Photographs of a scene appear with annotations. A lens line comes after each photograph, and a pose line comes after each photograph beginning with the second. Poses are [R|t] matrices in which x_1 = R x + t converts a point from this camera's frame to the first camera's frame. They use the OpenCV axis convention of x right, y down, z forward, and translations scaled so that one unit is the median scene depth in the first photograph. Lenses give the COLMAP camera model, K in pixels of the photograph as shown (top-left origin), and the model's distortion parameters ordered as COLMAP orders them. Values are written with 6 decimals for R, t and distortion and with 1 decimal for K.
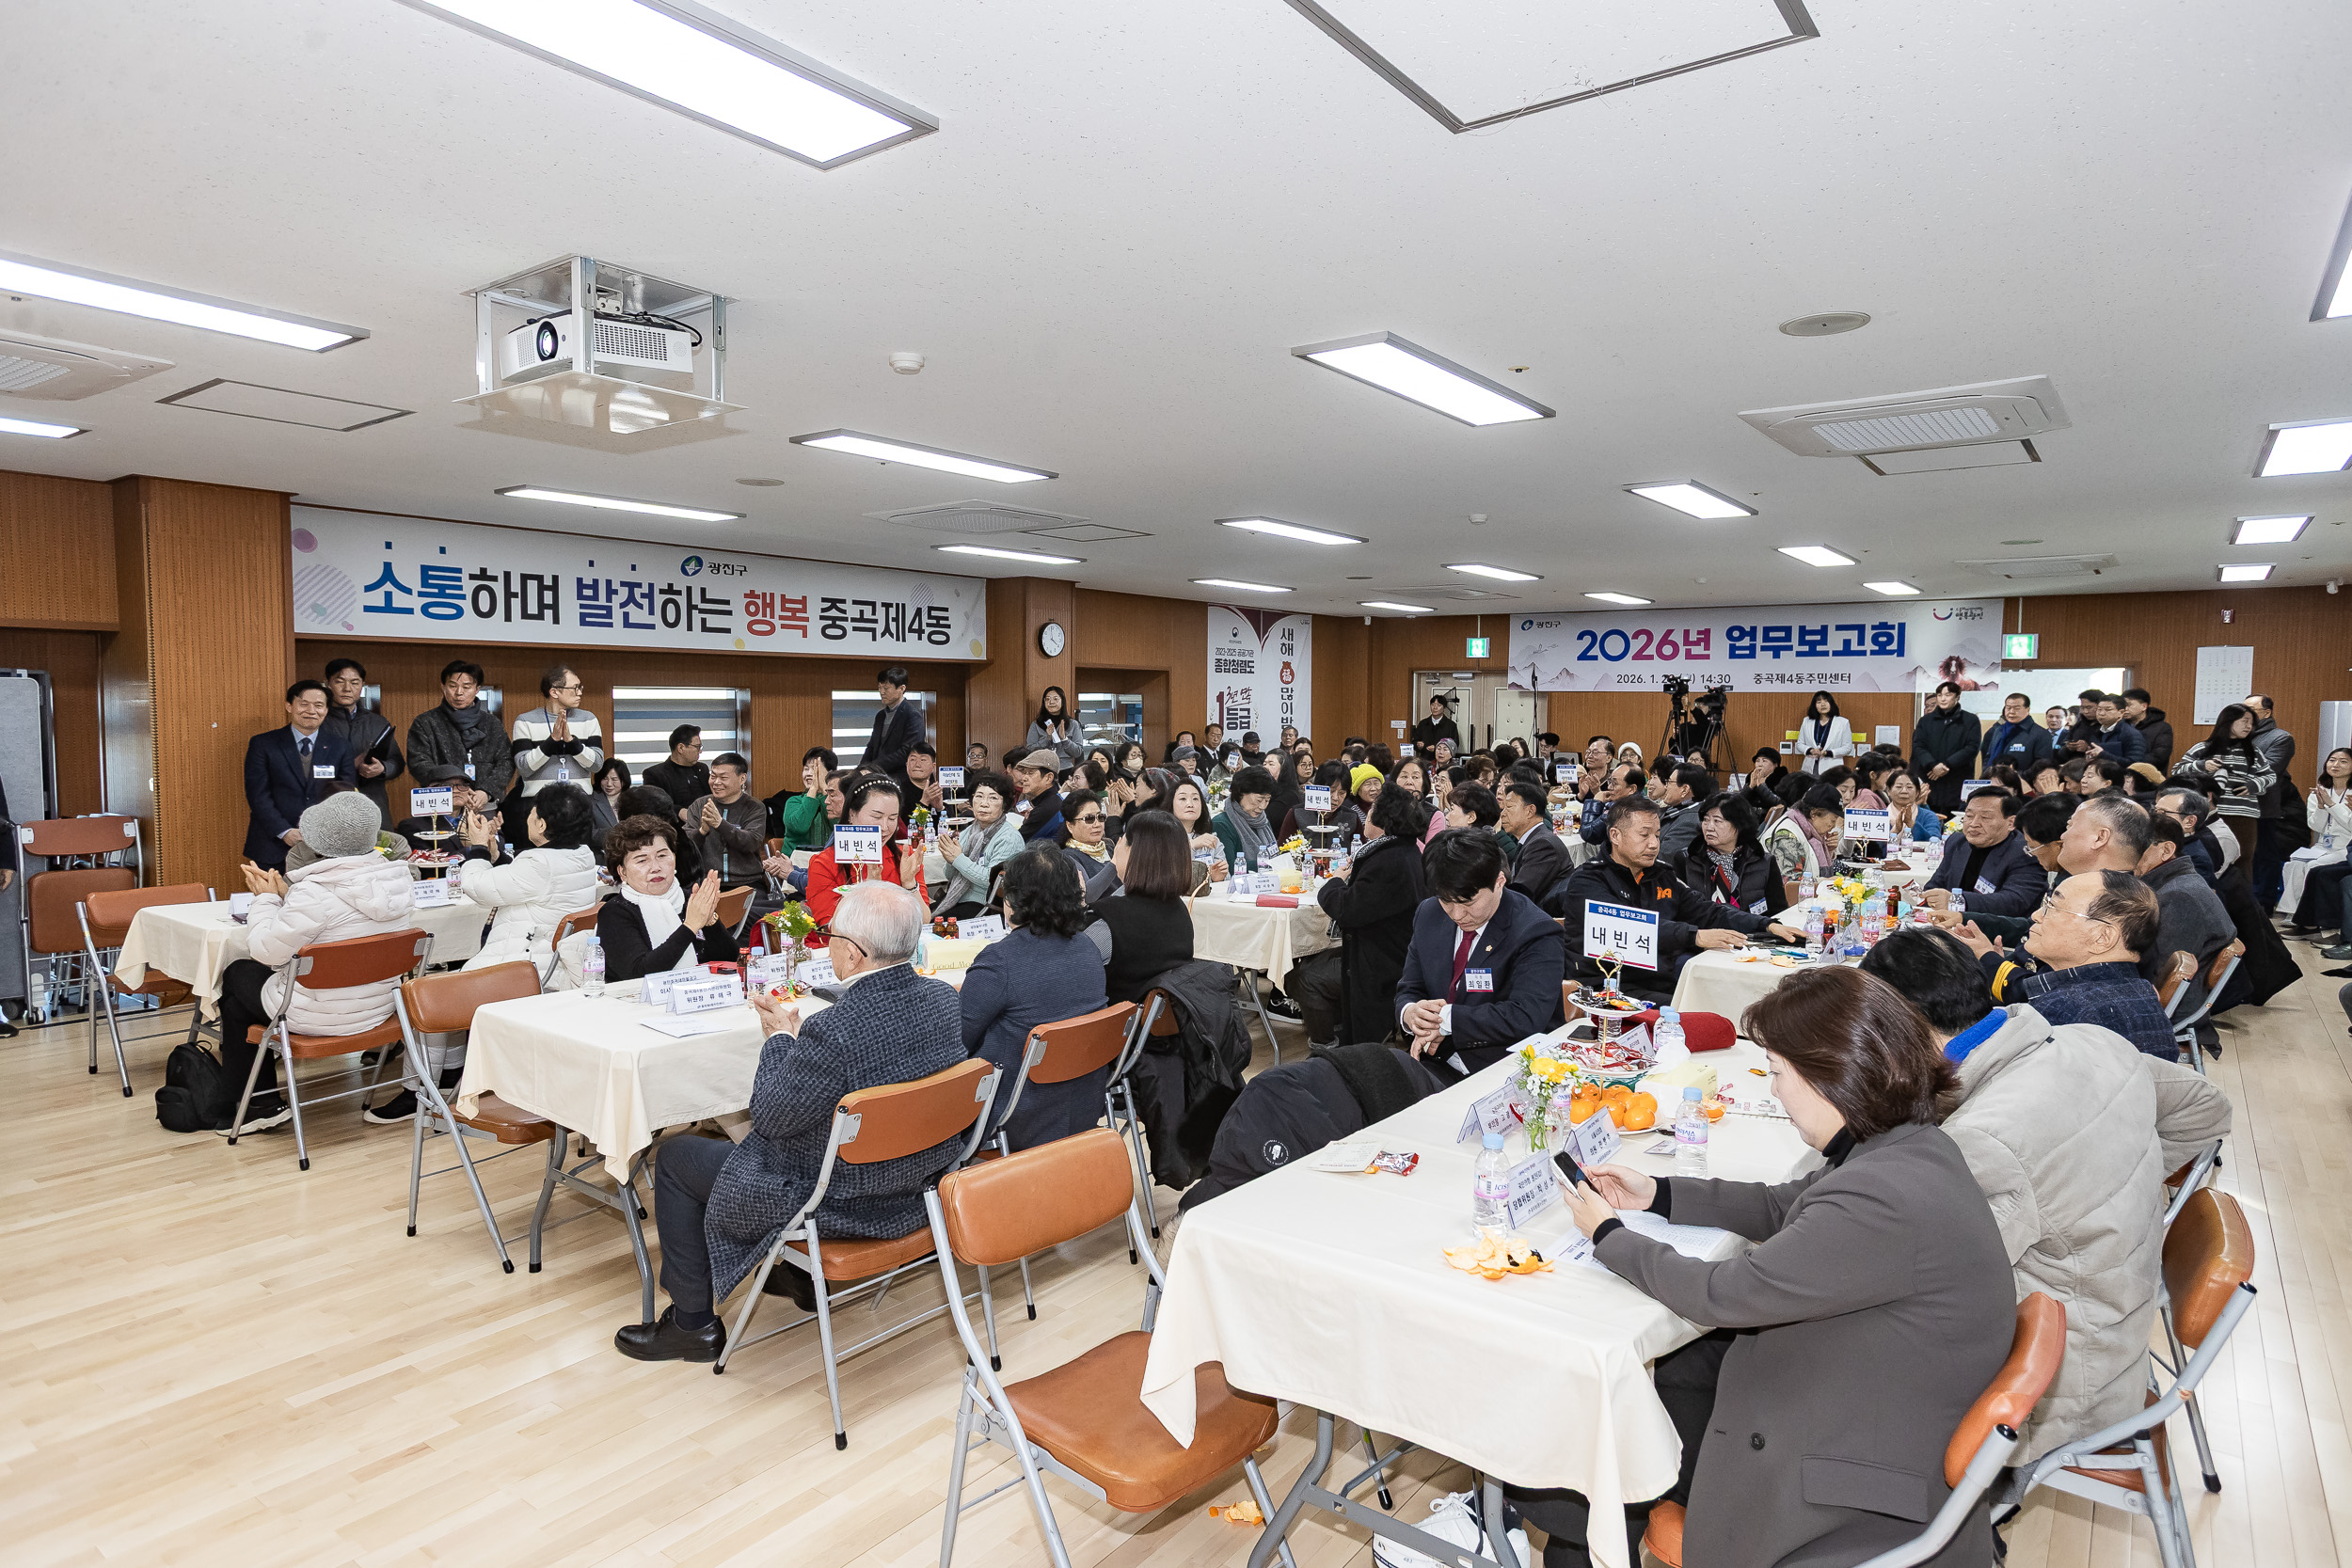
lens RADIAL K [[1329.4, 0, 1176.0], [0, 1329.4, 784.0], [0, 0, 1]] dist [-0.022336, 0.000862]
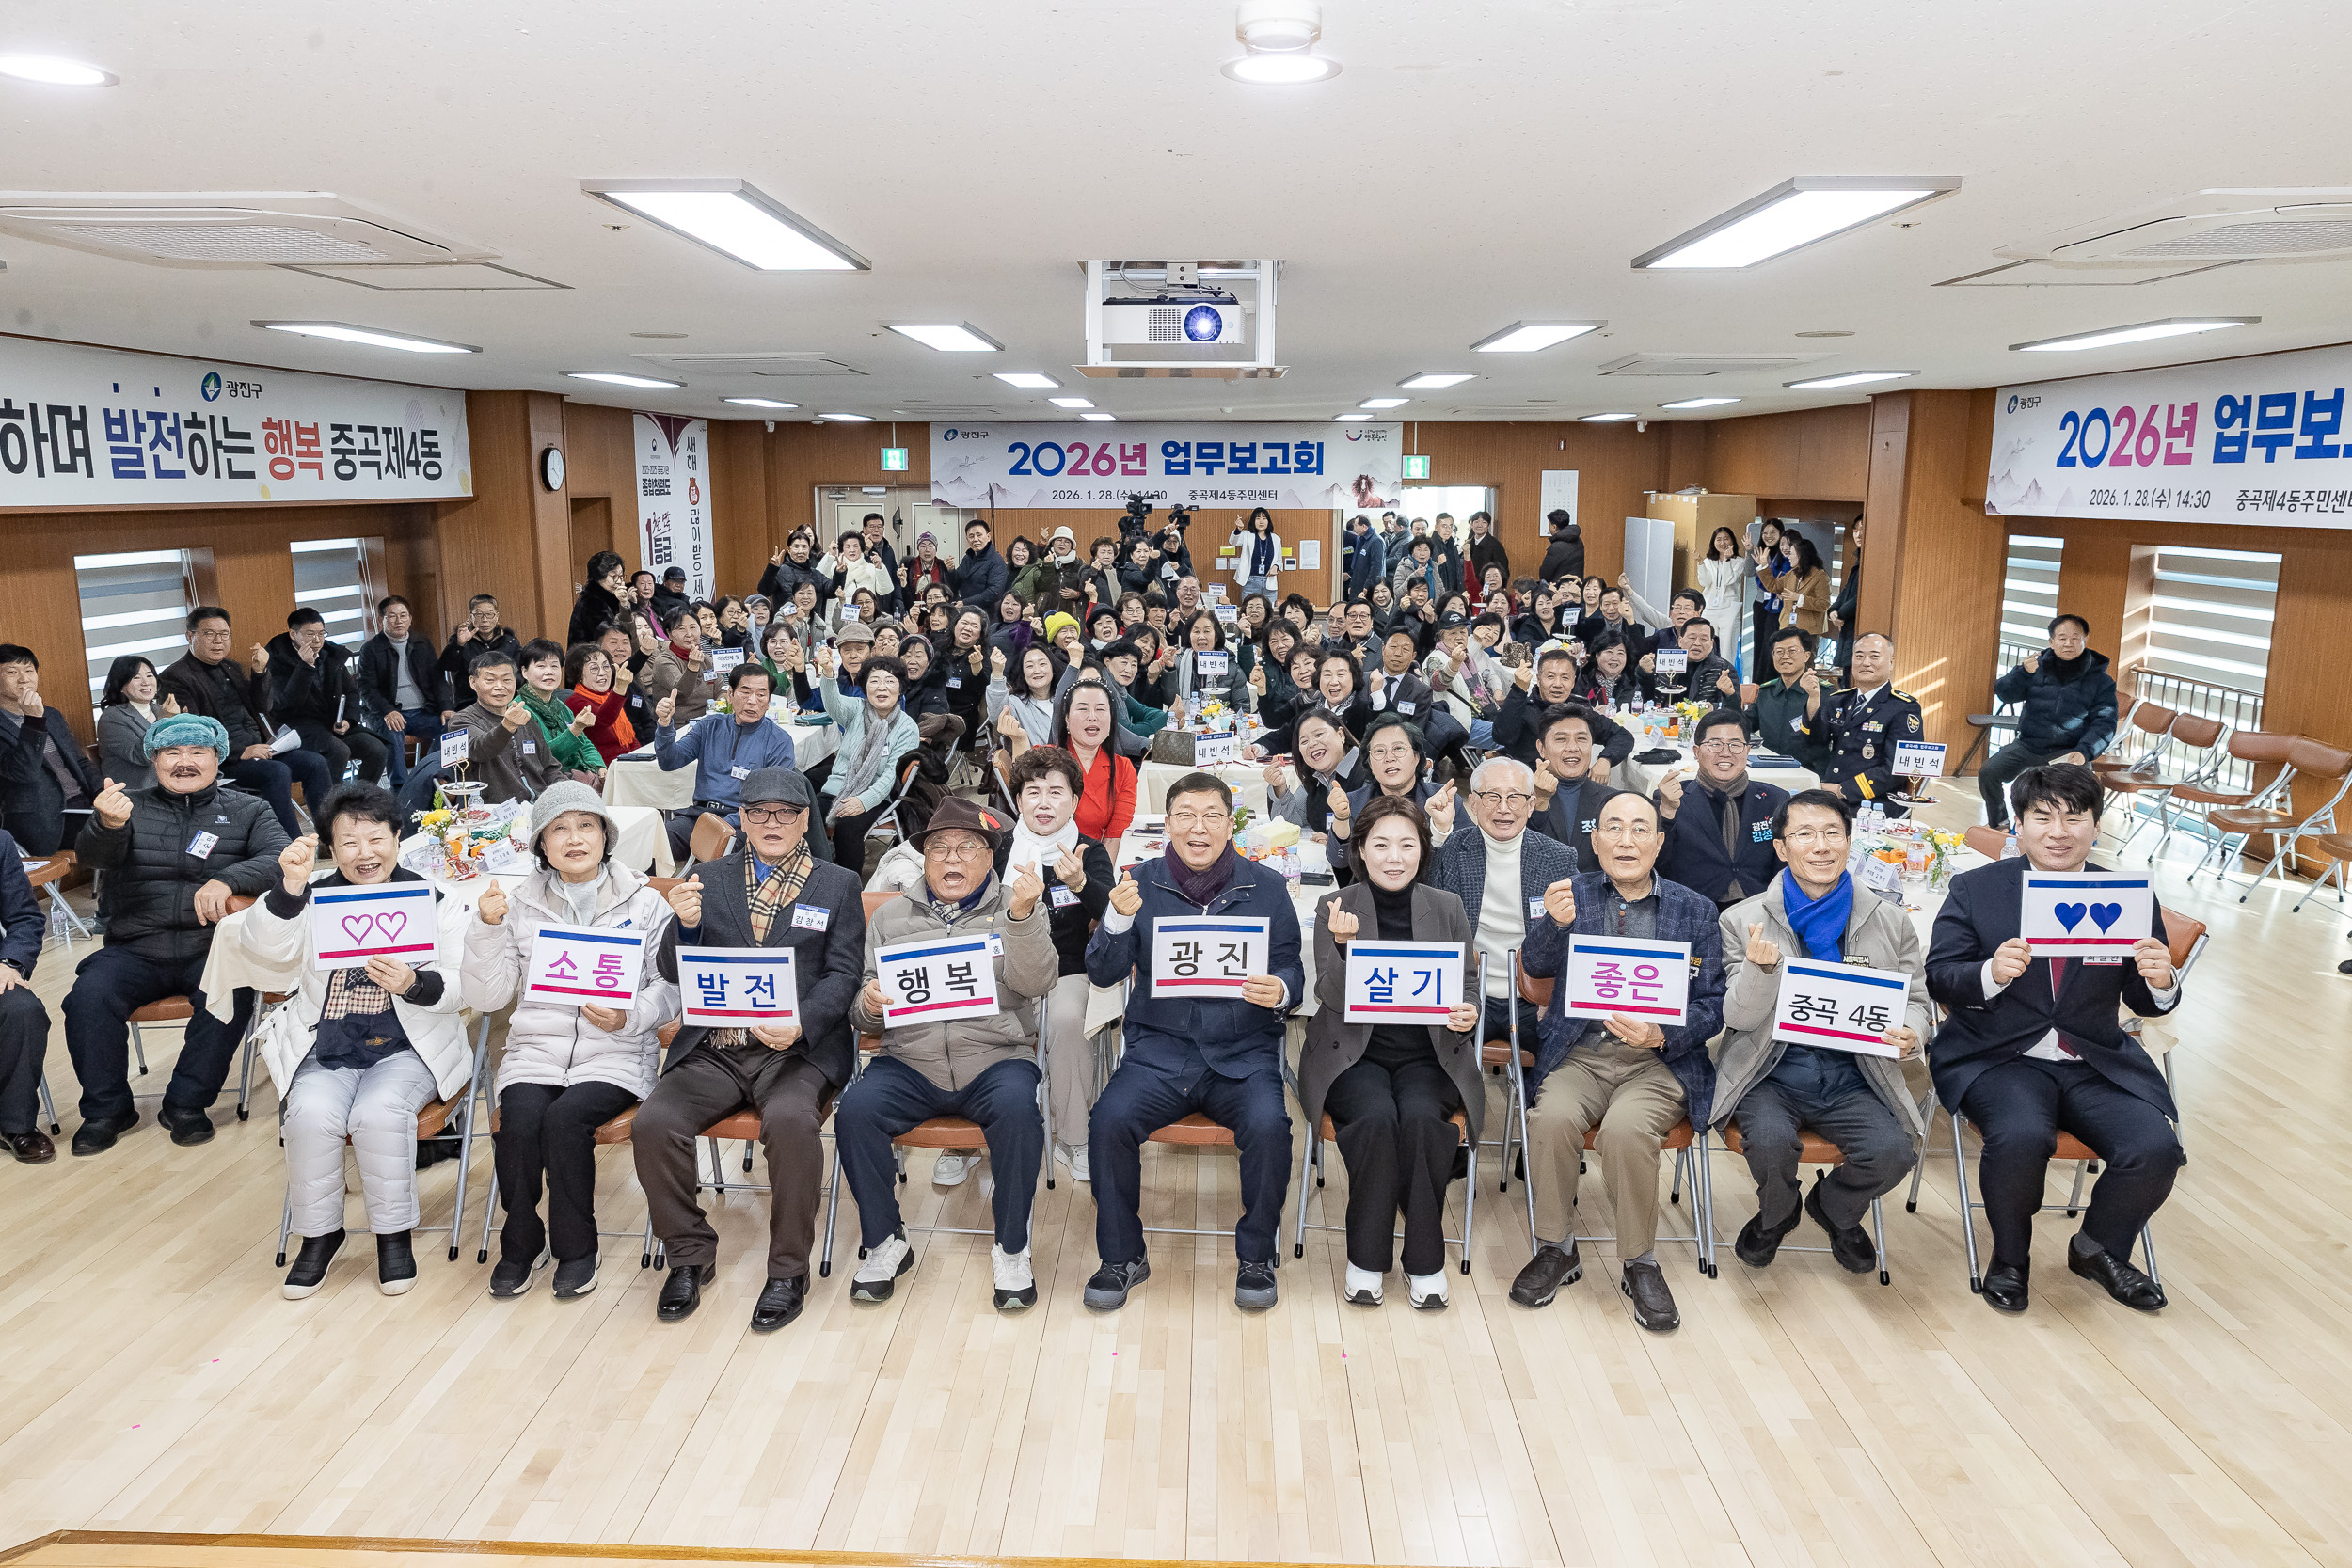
lens RADIAL K [[1671.0, 0, 1176.0], [0, 1671.0, 784.0], [0, 0, 1]] dist [-0.039525, 0.056641]
pose [[0.814256, -0.111395, 0.569718, -0.413805], [0.041653, 0.990098, 0.134058, -0.042707], [-0.579010, -0.085427, 0.810832, -0.051695]]
